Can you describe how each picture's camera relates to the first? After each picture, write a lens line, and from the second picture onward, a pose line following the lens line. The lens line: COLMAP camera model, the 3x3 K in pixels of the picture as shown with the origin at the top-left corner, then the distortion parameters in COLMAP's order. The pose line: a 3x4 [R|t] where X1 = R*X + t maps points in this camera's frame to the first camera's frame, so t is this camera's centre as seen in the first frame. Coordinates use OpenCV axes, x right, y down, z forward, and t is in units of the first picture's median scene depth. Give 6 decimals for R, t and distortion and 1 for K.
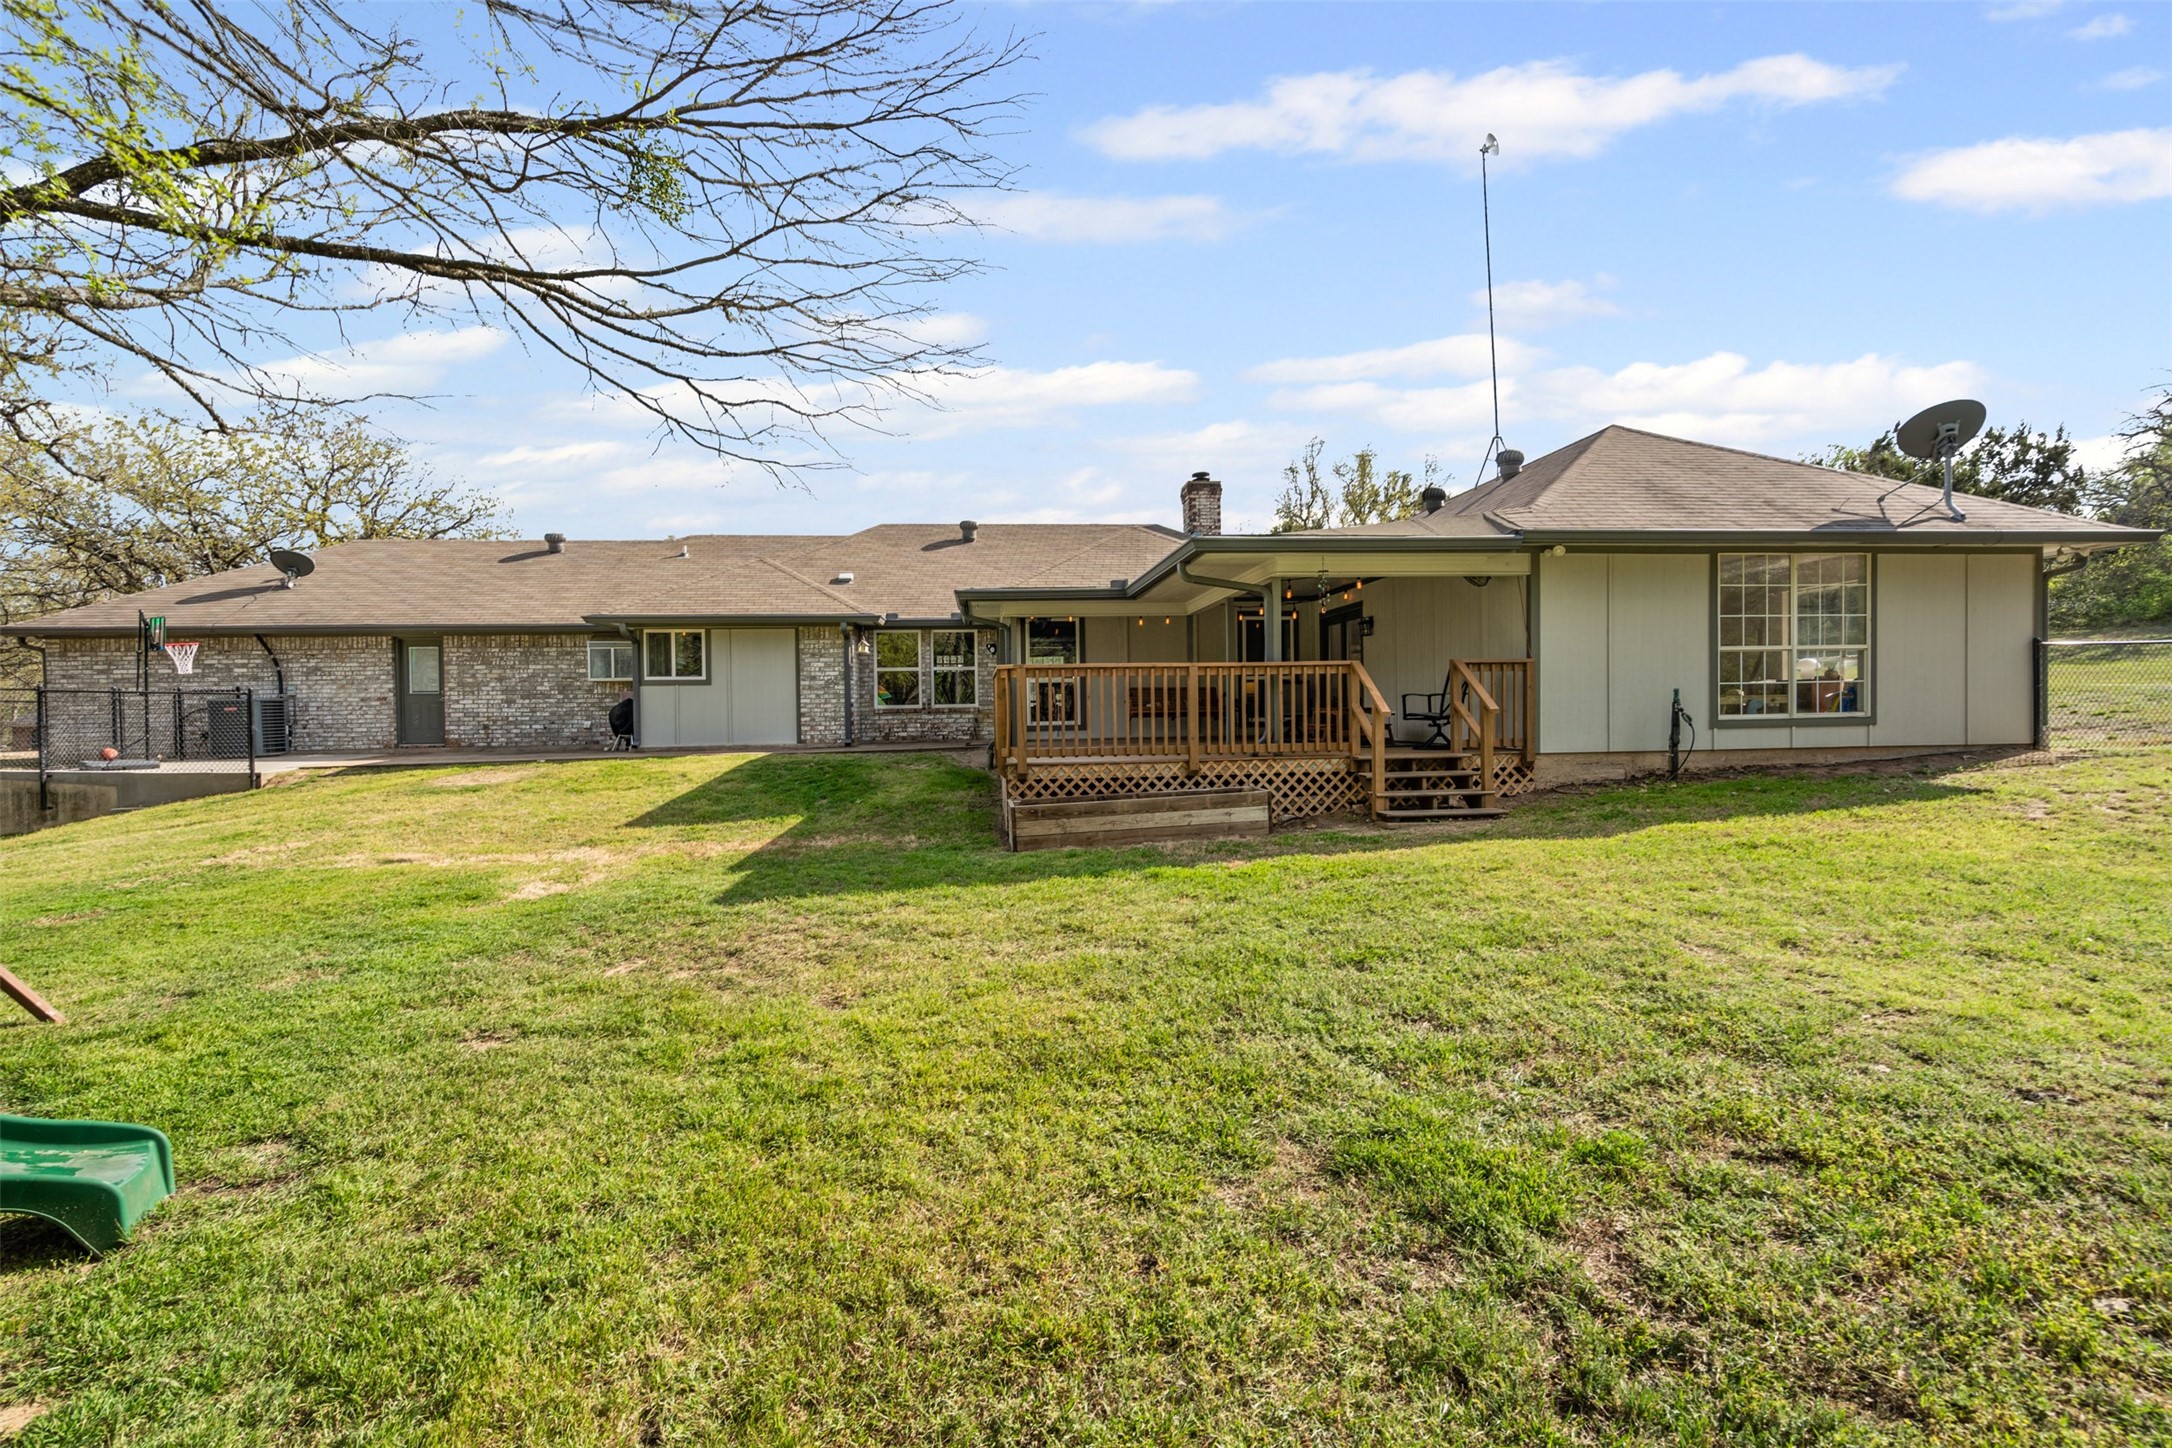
lens RADIAL K [[1009.3, 0, 1087.3], [0, 1009.3, 713.6], [0, 0, 1]] dist [-0.003156, 0.006603]
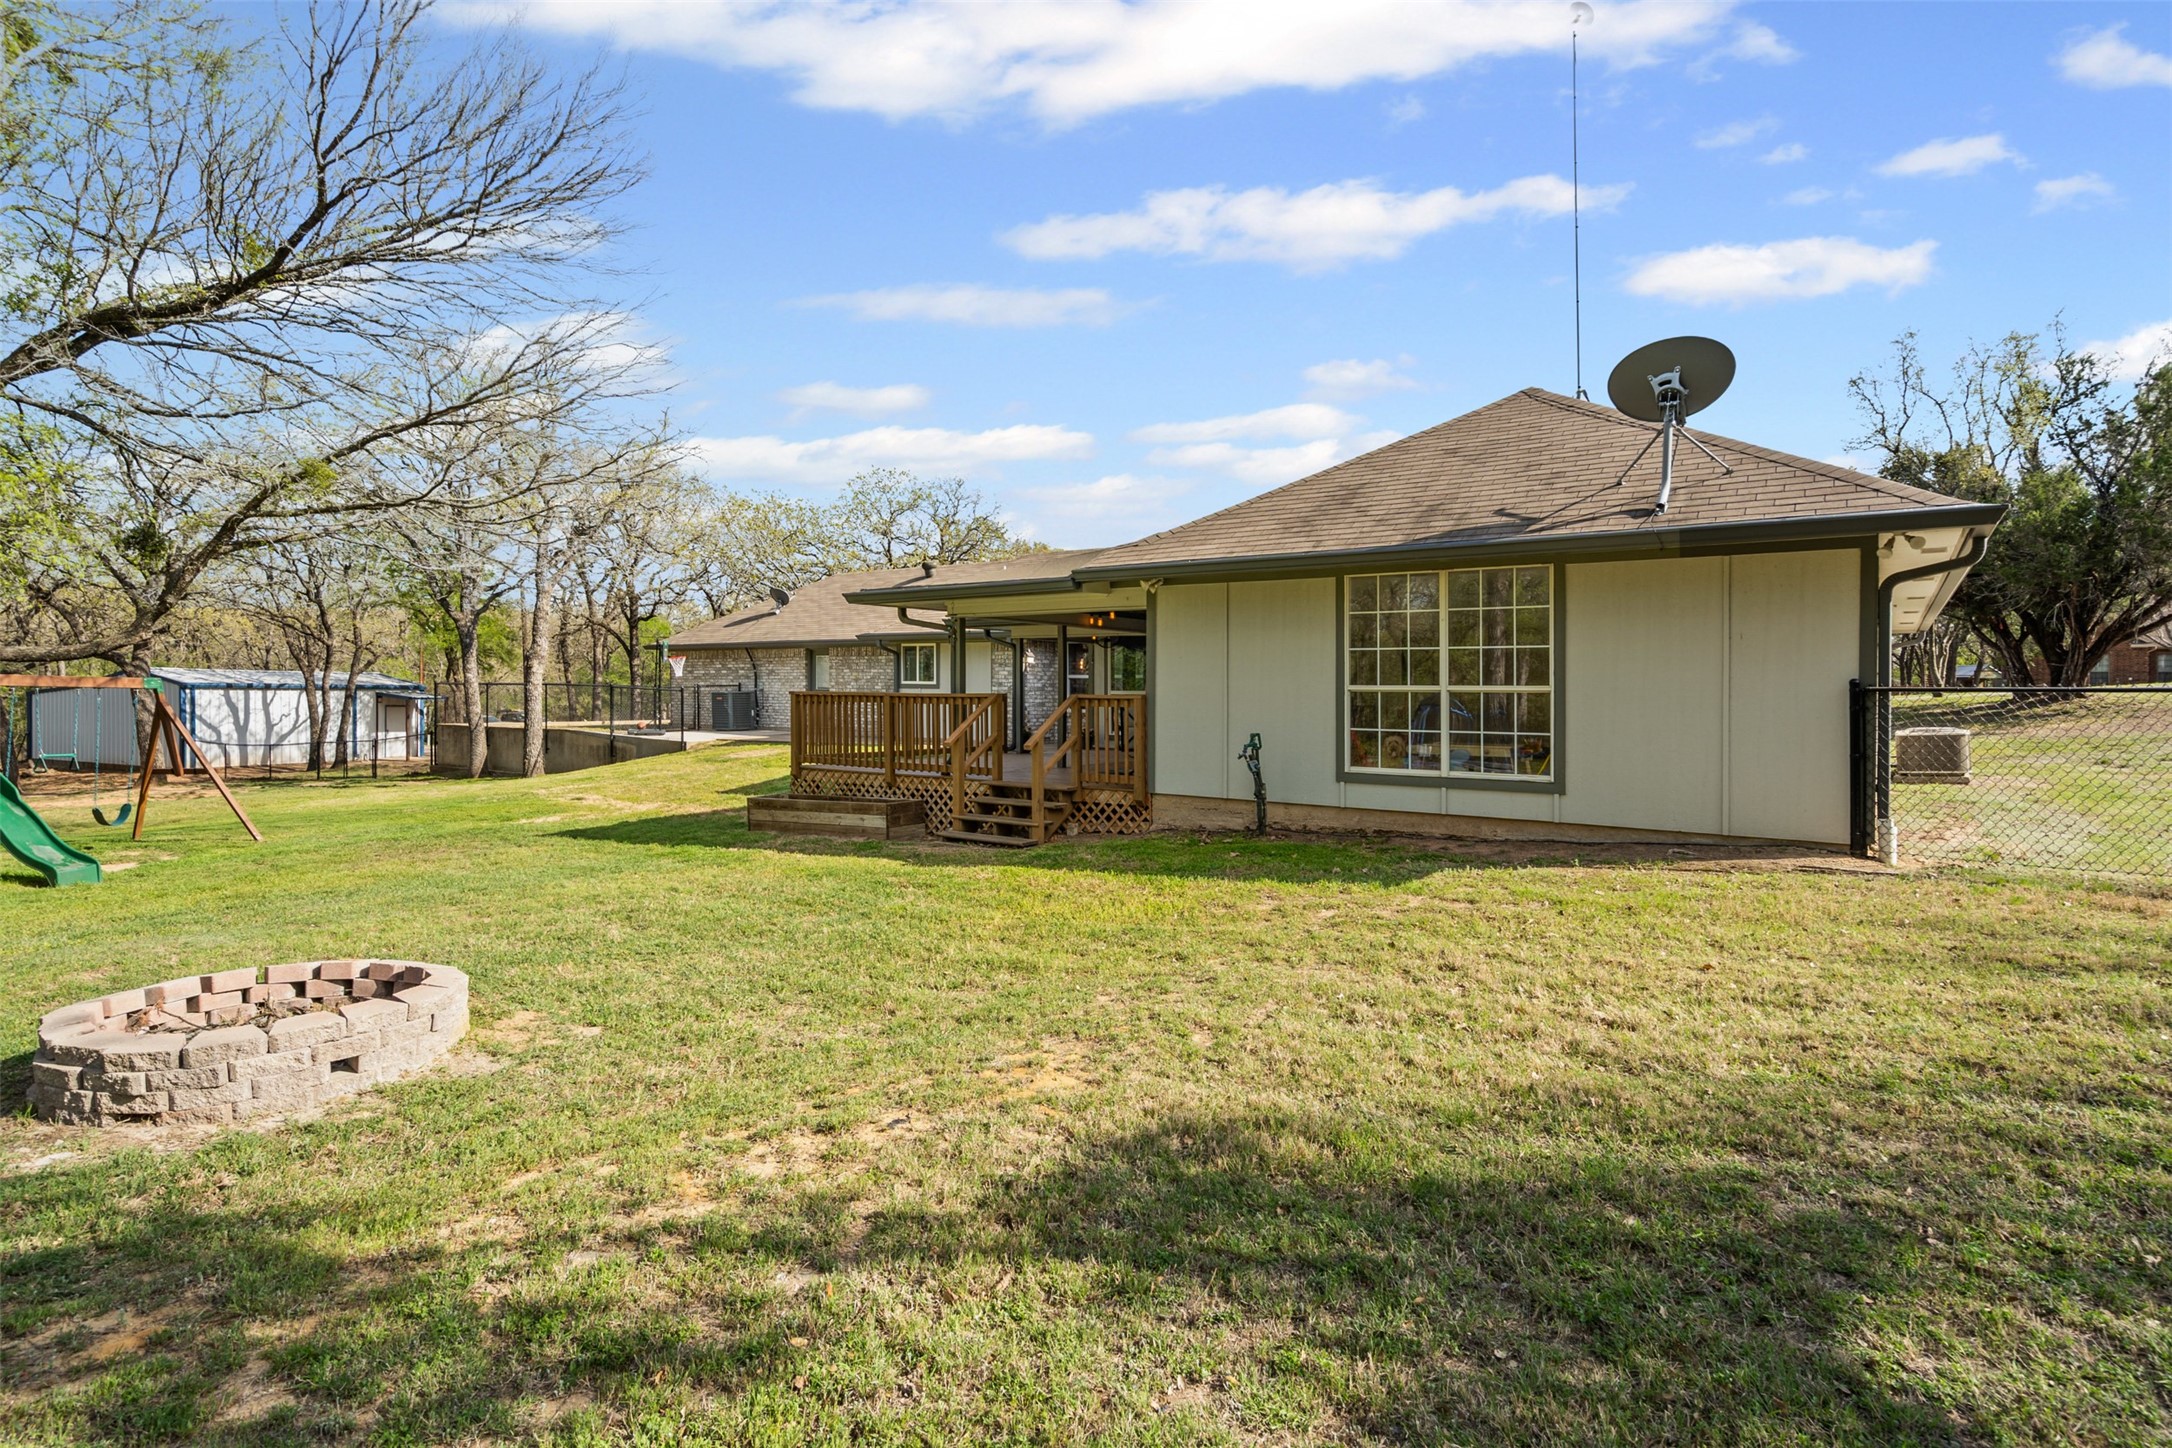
lens RADIAL K [[1130.5, 0, 1085.7], [0, 1130.5, 673.5], [0, 0, 1]] dist [0.000546, 0.000082]
pose [[0.739526, 0.013603, -0.672990, 1.070786], [-0.026658, 0.999603, -0.009088, -0.059999], [0.672599, 0.024661, 0.739596, 0.149781]]
